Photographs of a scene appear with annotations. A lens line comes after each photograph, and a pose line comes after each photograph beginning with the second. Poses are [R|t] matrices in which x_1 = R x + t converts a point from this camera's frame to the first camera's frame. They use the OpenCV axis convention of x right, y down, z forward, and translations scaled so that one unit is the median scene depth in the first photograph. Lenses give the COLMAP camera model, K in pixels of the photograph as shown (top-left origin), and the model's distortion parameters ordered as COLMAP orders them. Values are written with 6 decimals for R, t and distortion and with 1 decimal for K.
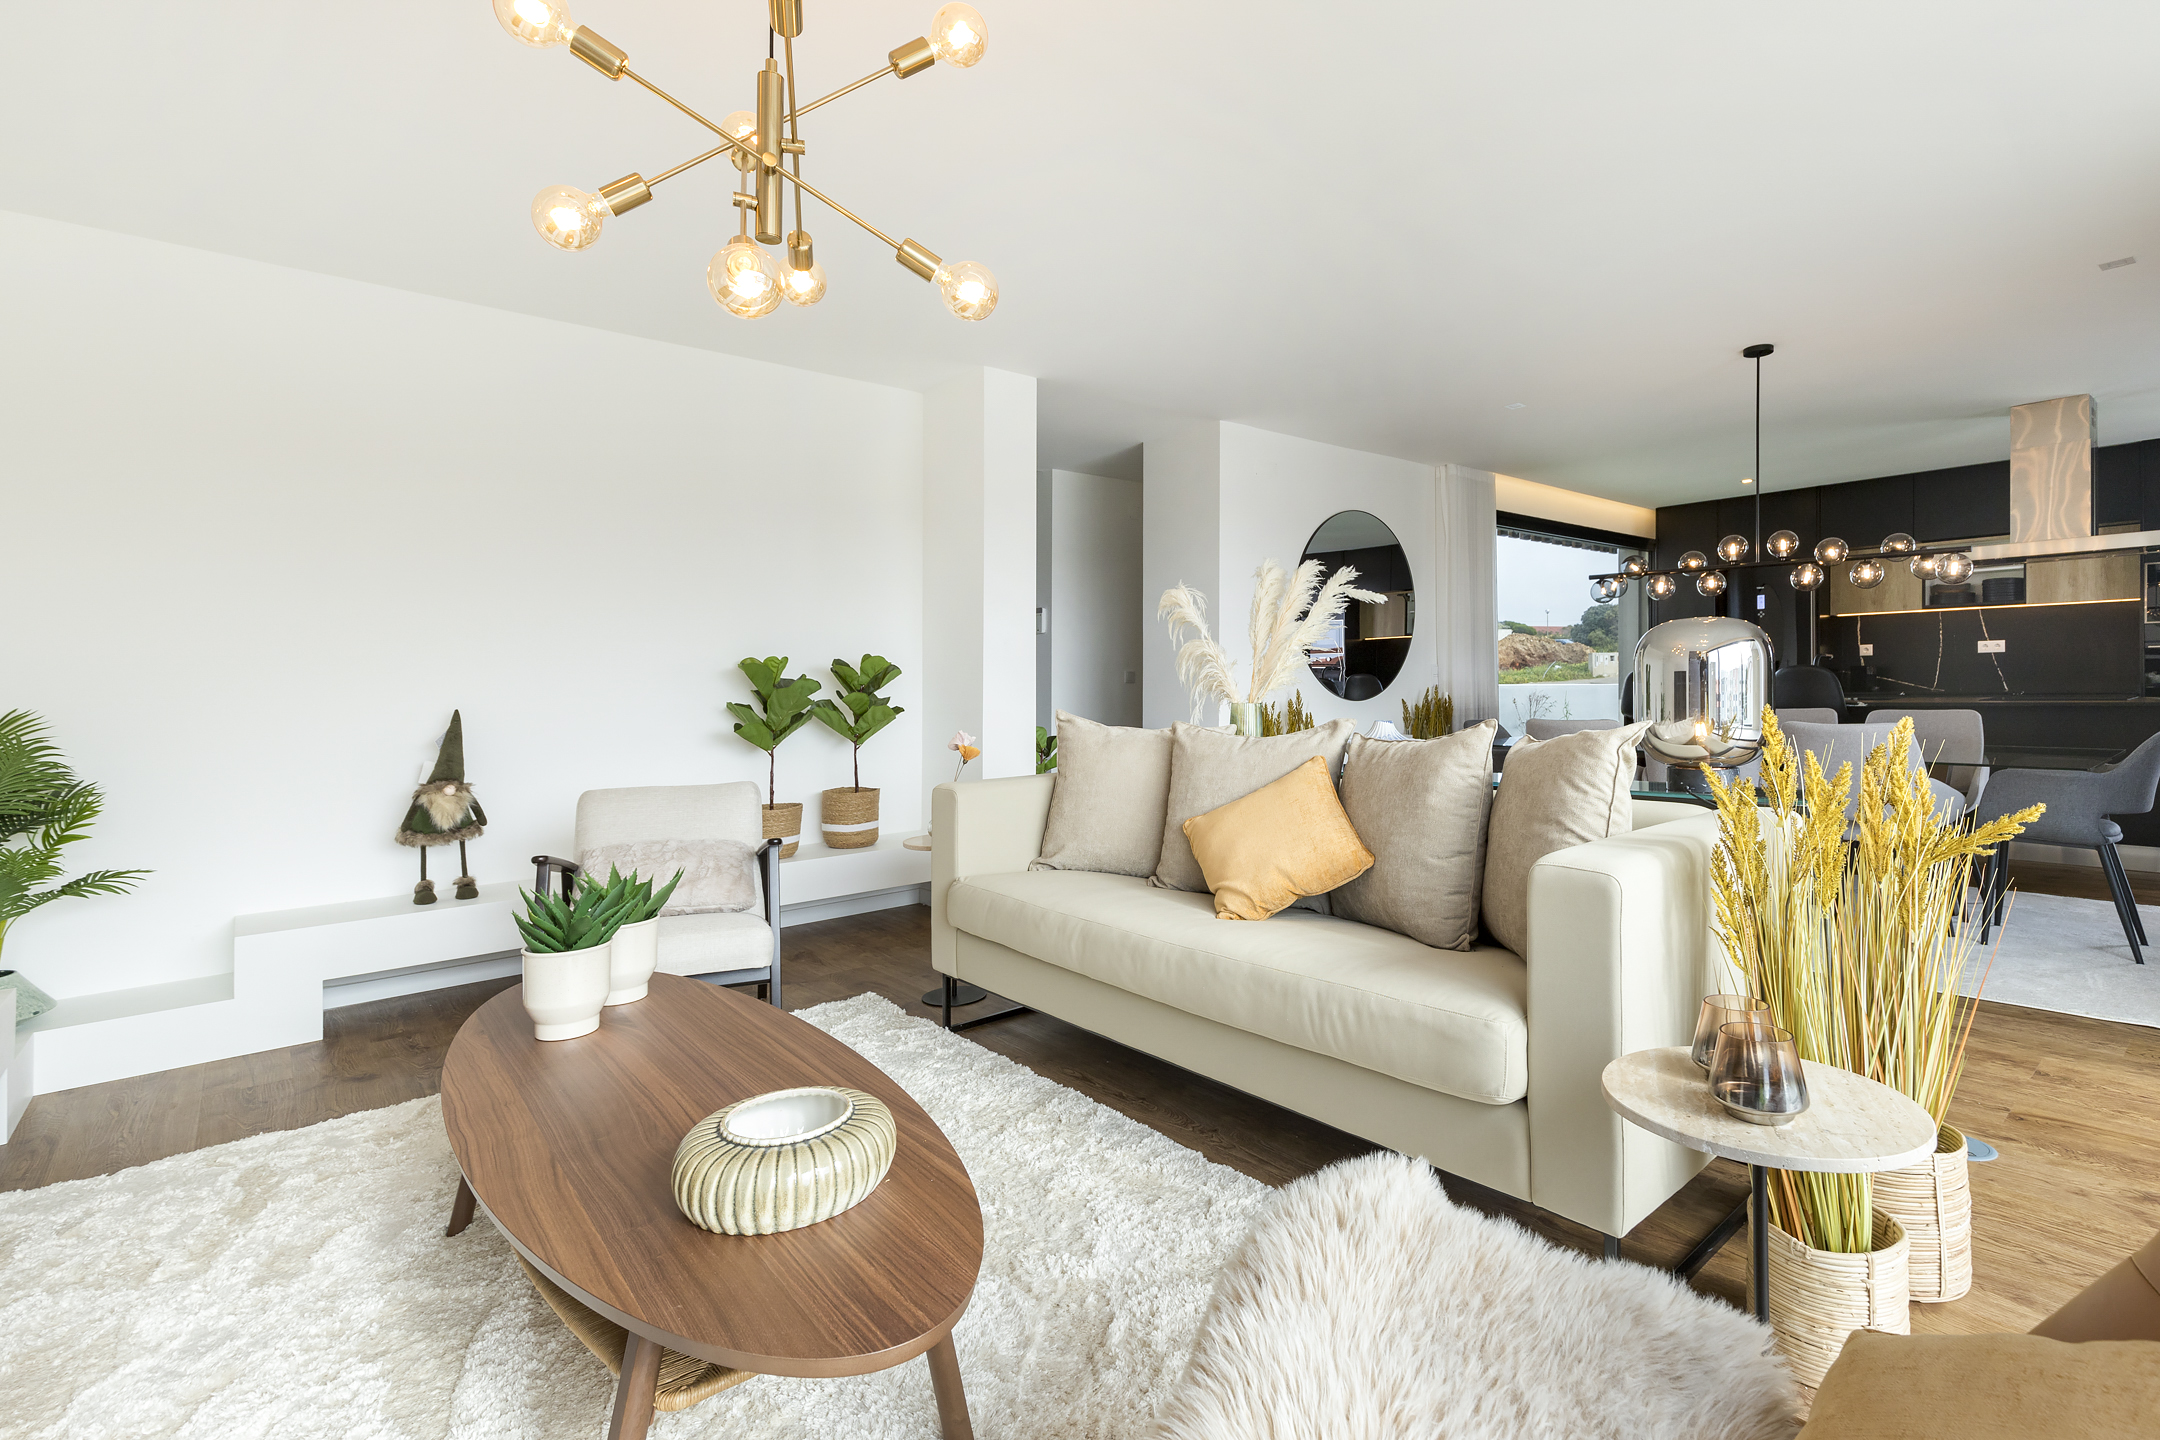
lens RADIAL K [[1036.8, 0, 1137.4], [0, 1036.8, 712.6], [0, 0, 1]] dist [0.000146, -0.000485]
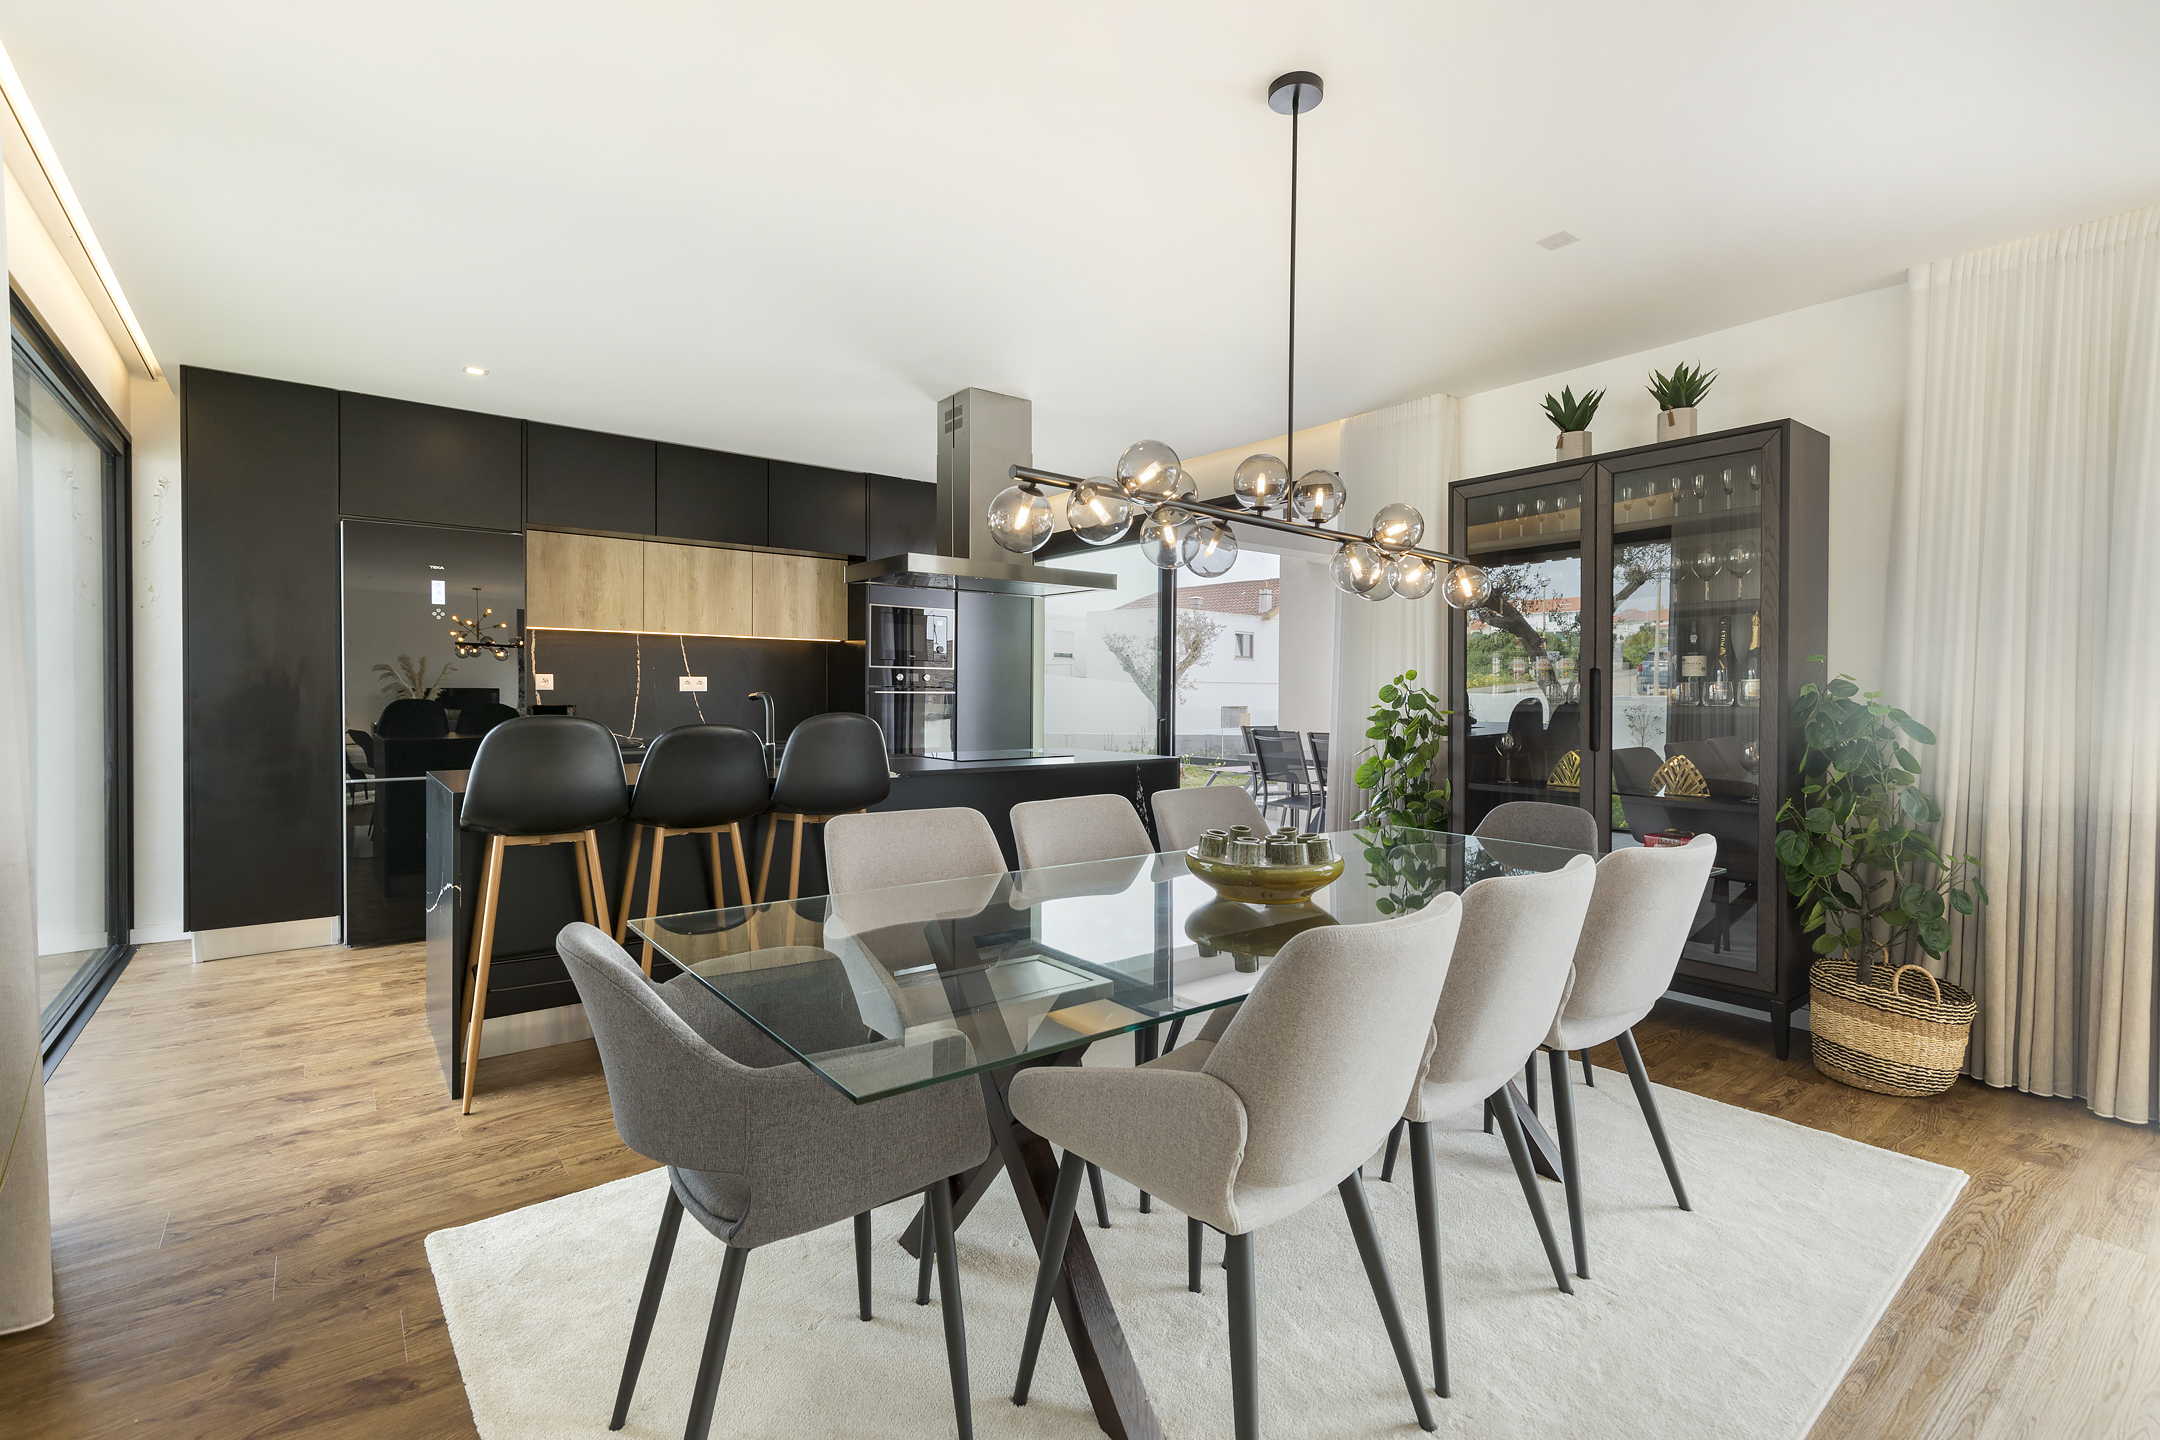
lens RADIAL K [[972.9, 0, 1103.9], [0, 972.9, 710.9], [0, 0, 1]] dist [0.002084, -0.000068]
pose [[0.043544, 0.003087, 0.999047, 0.080190], [0.020959, 0.999772, -0.004003, -0.031334], [-0.998832, 0.021114, 0.043470, 0.612895]]
